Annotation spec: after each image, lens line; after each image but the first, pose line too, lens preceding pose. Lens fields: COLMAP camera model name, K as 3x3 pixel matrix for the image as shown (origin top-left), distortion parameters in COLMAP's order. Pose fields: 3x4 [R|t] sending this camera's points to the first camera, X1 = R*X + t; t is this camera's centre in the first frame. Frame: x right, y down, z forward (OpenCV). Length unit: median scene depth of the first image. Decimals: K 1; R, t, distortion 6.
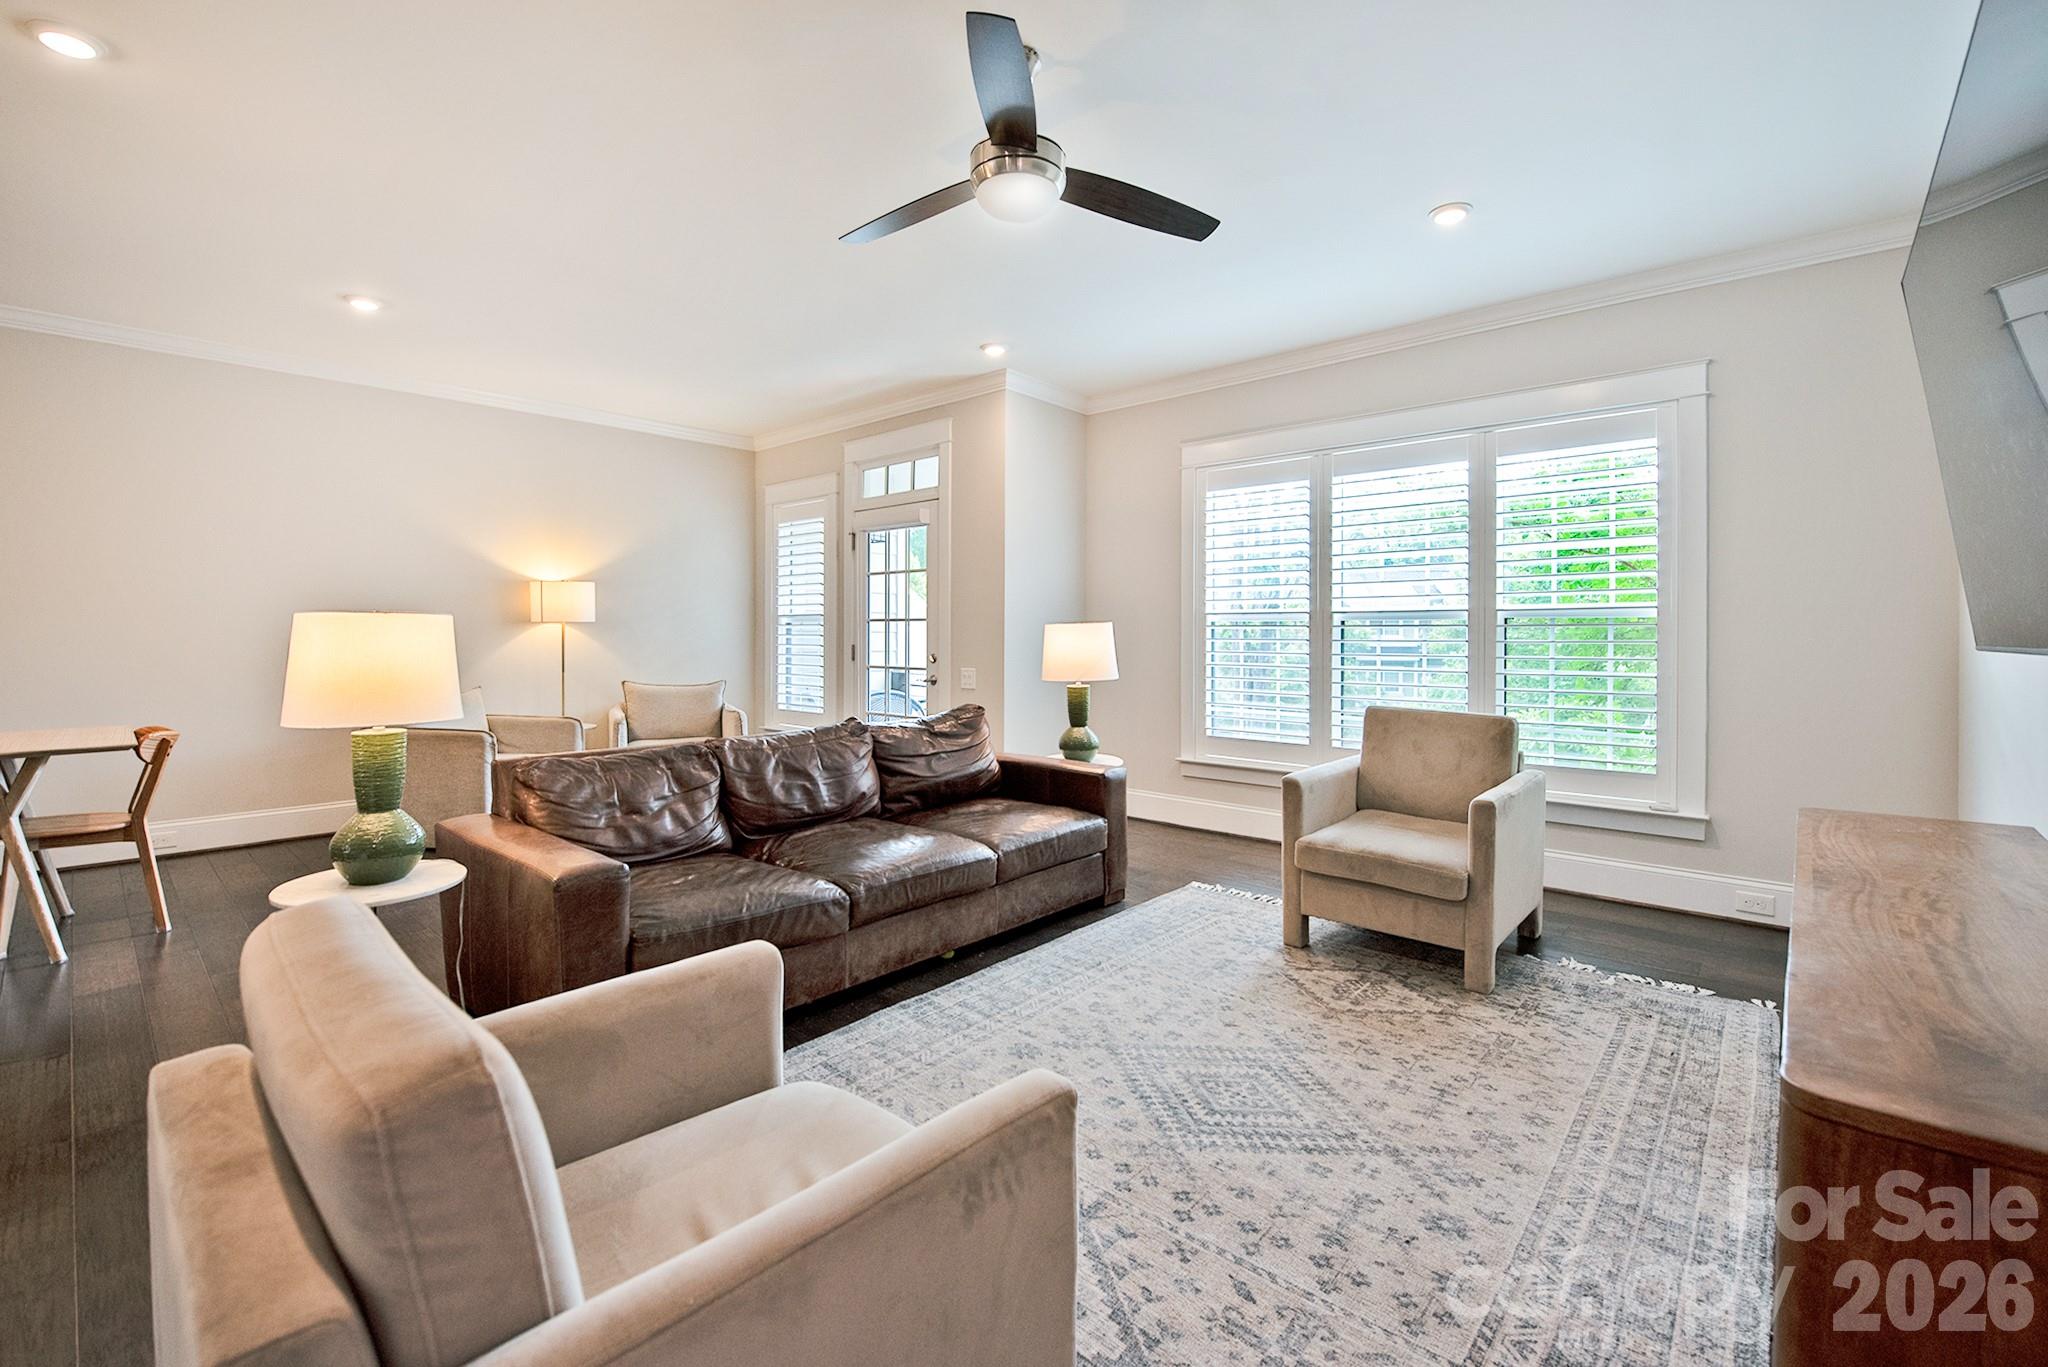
lens RADIAL K [[869.3, 0, 1040.2], [0, 869.3, 643.4], [0, 0, 1]] dist [-0.016398, -0.000846]
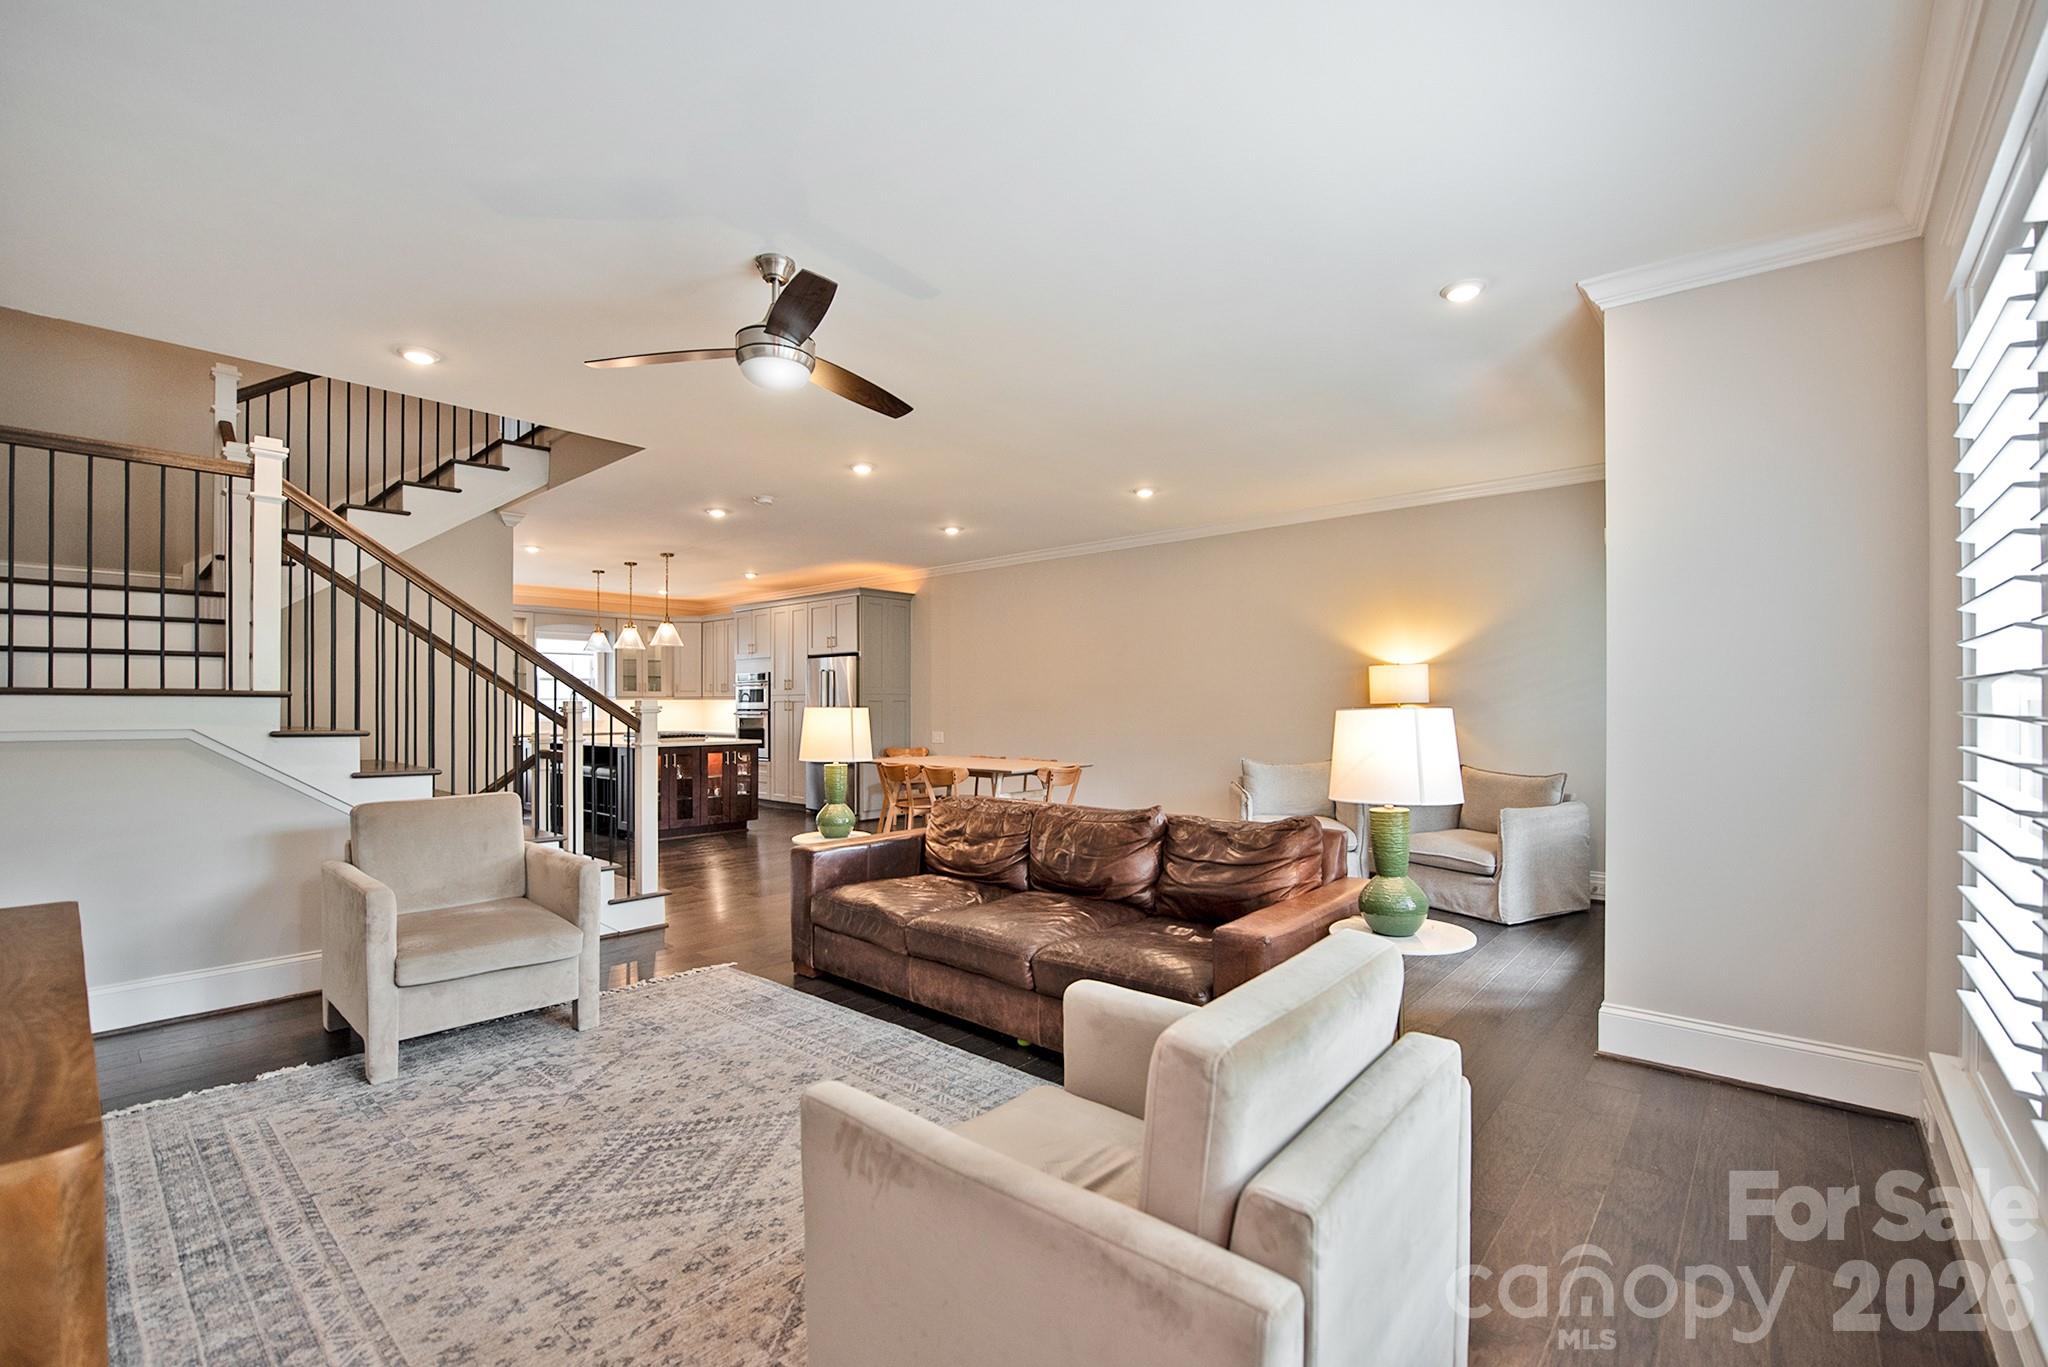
lens RADIAL K [[869.3, 0, 1040.6], [0, 869.3, 714.9], [0, 0, 1]] dist [-0.016398, -0.000846]
pose [[0.014246, 0.011932, -0.999827, 1.448814], [-0.010842, 0.999872, 0.011778, -0.054912], [0.999840, 0.010672, 0.014373, 1.614290]]
